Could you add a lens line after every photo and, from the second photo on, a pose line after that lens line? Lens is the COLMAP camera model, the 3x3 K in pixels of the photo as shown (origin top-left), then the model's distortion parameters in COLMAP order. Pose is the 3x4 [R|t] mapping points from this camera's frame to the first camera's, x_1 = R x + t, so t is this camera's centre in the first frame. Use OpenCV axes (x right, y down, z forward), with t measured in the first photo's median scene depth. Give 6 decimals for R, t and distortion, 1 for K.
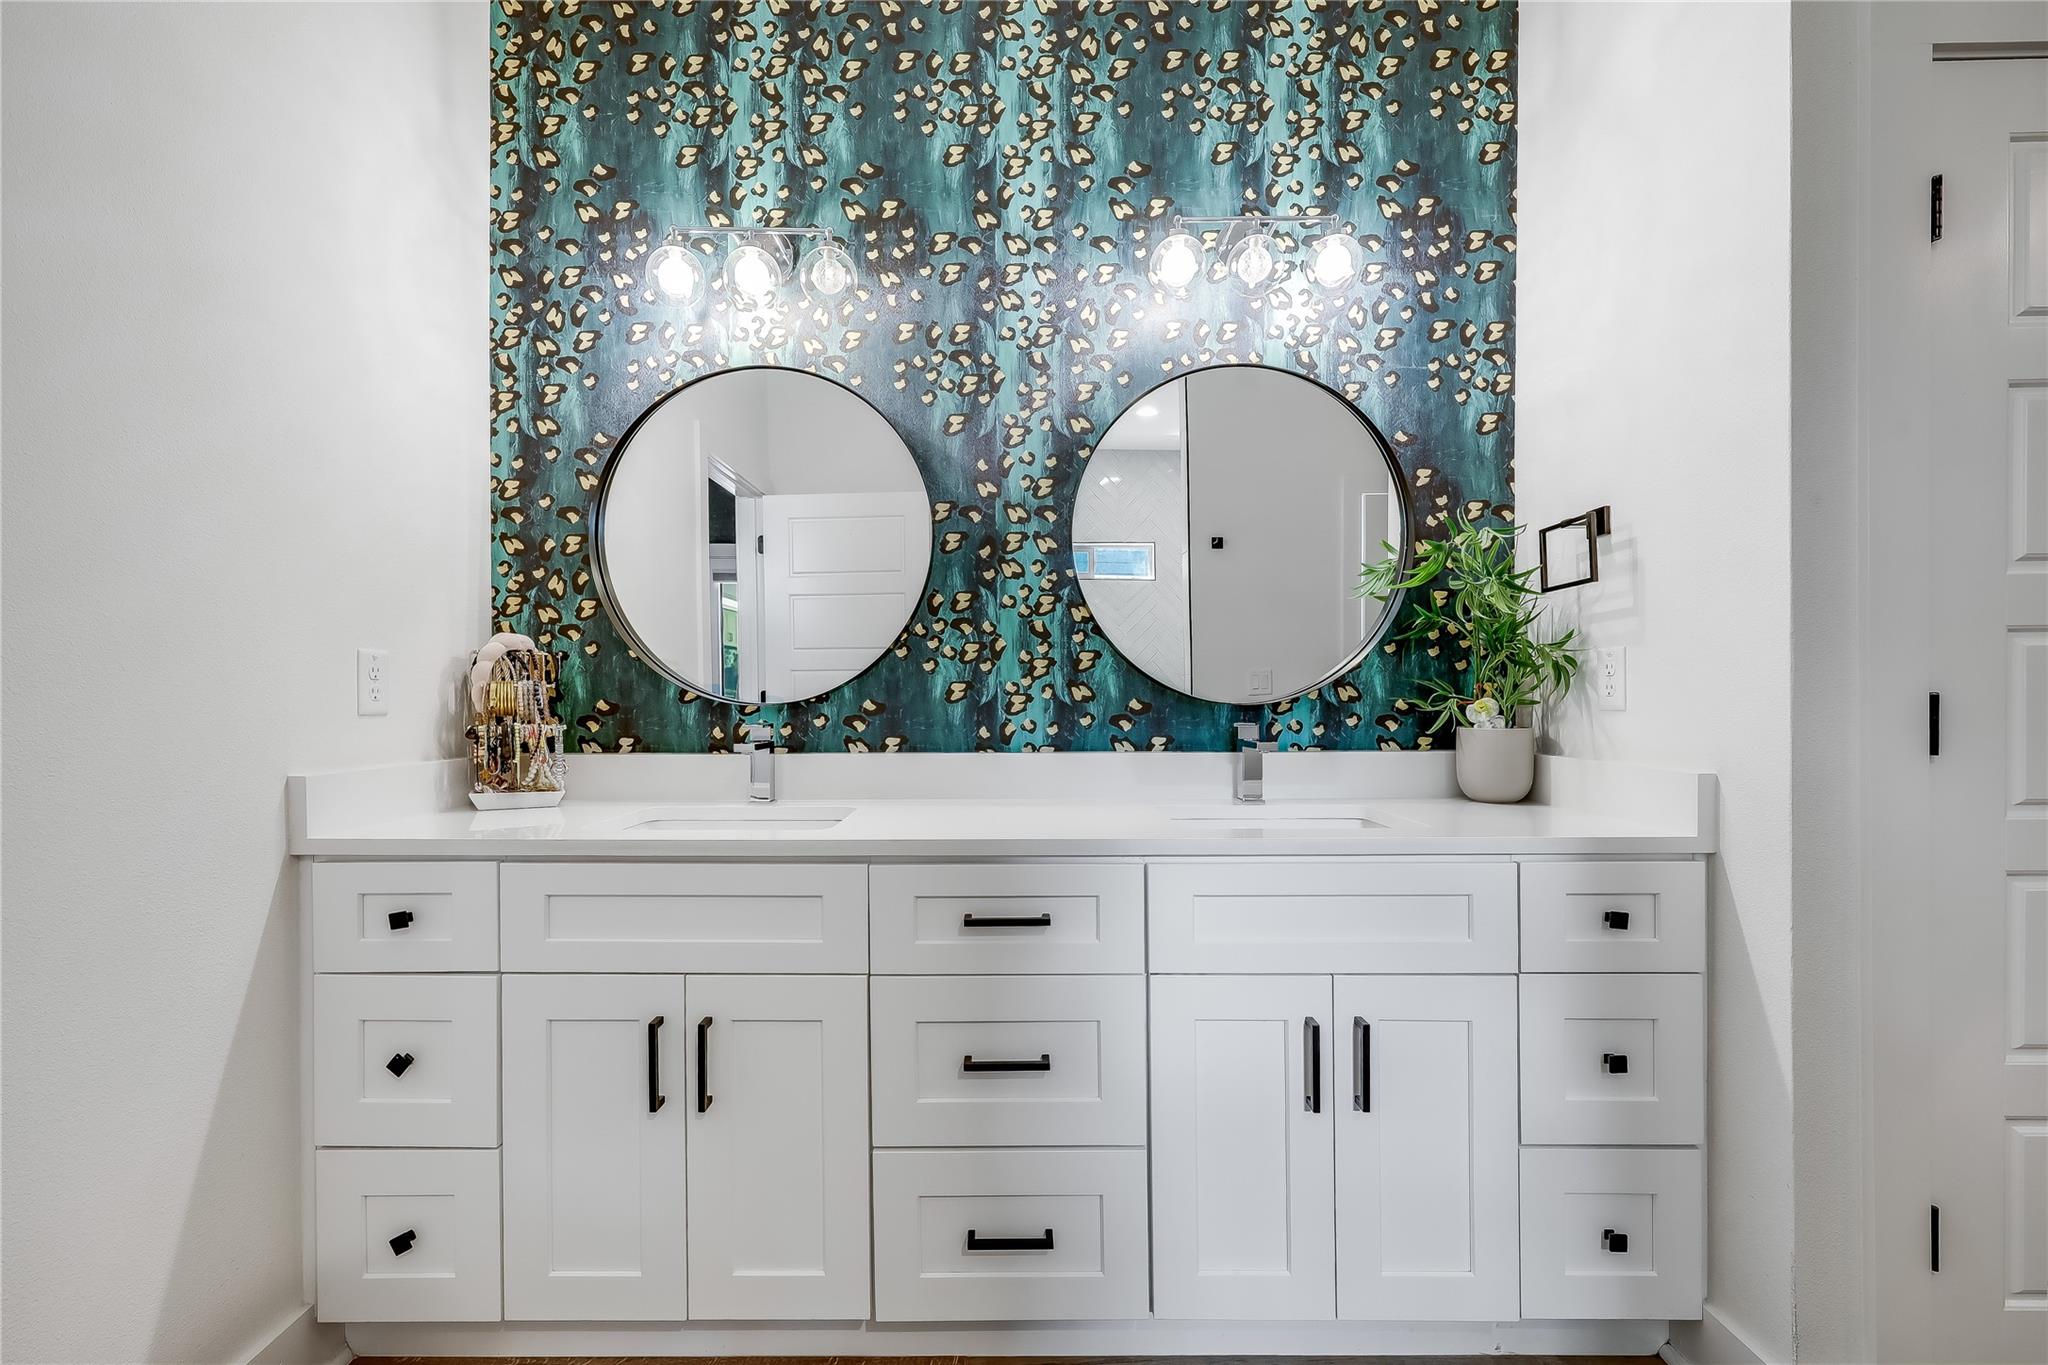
lens RADIAL K [[830.5, 0, 1024.1], [0, 830.5, 695.2], [0, 0, 1]] dist [0.003436, 0.000385]
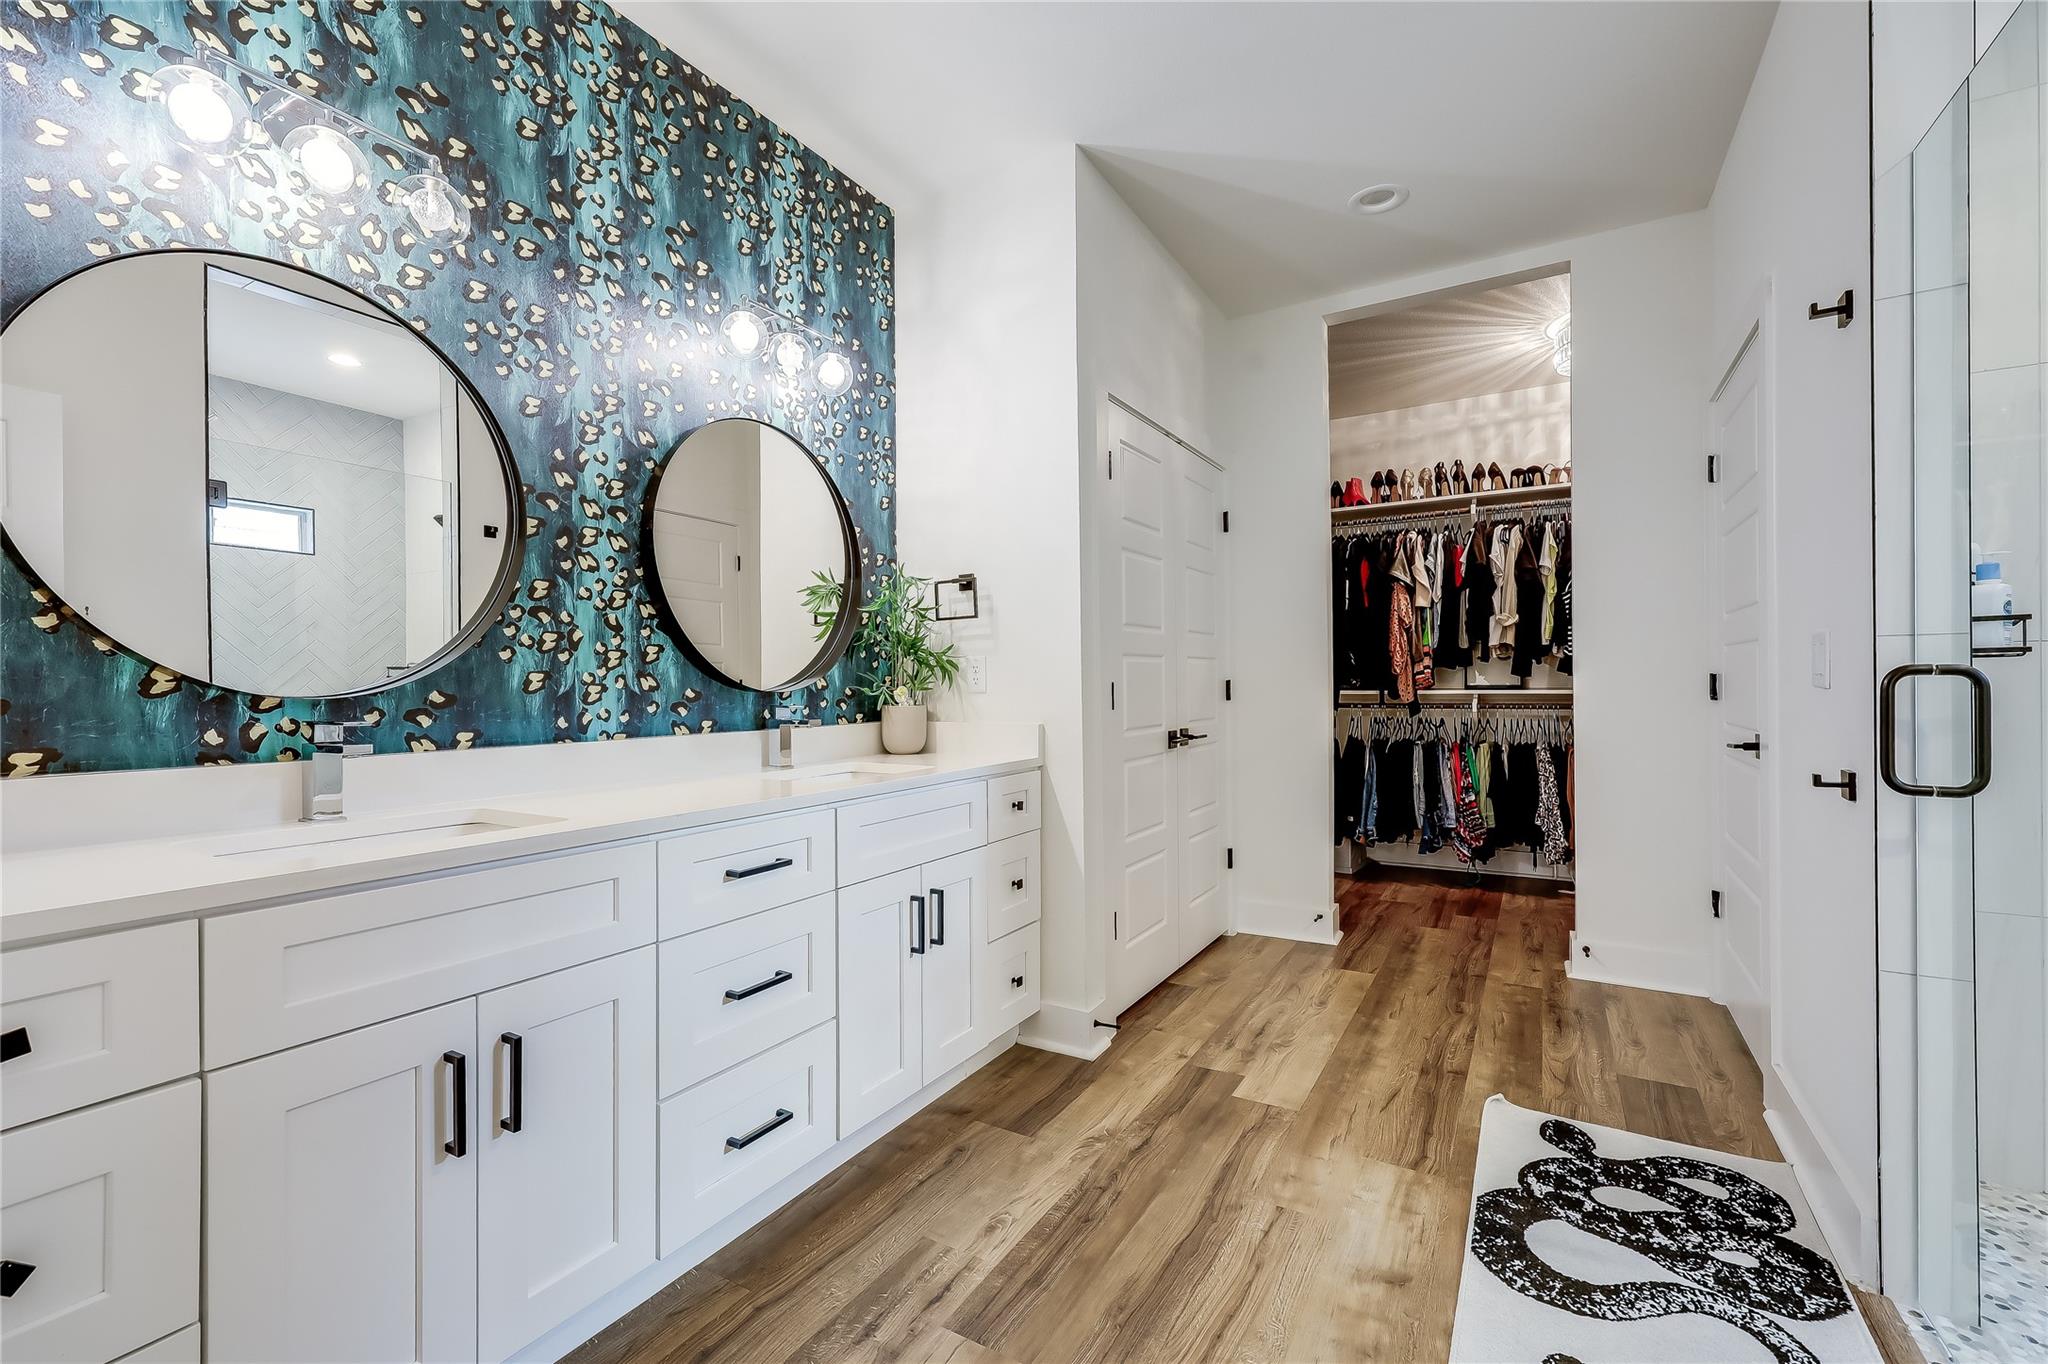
lens RADIAL K [[860.5, 0, 1007.1], [0, 860.5, 668.7], [0, 0, 1]] dist [0.003328, 0.000337]
pose [[0.523799, 0.014498, 0.851718, -0.646280], [0.003135, 0.999816, -0.018947, 0.001166], [-0.851836, 0.012595, 0.523657, 0.004593]]
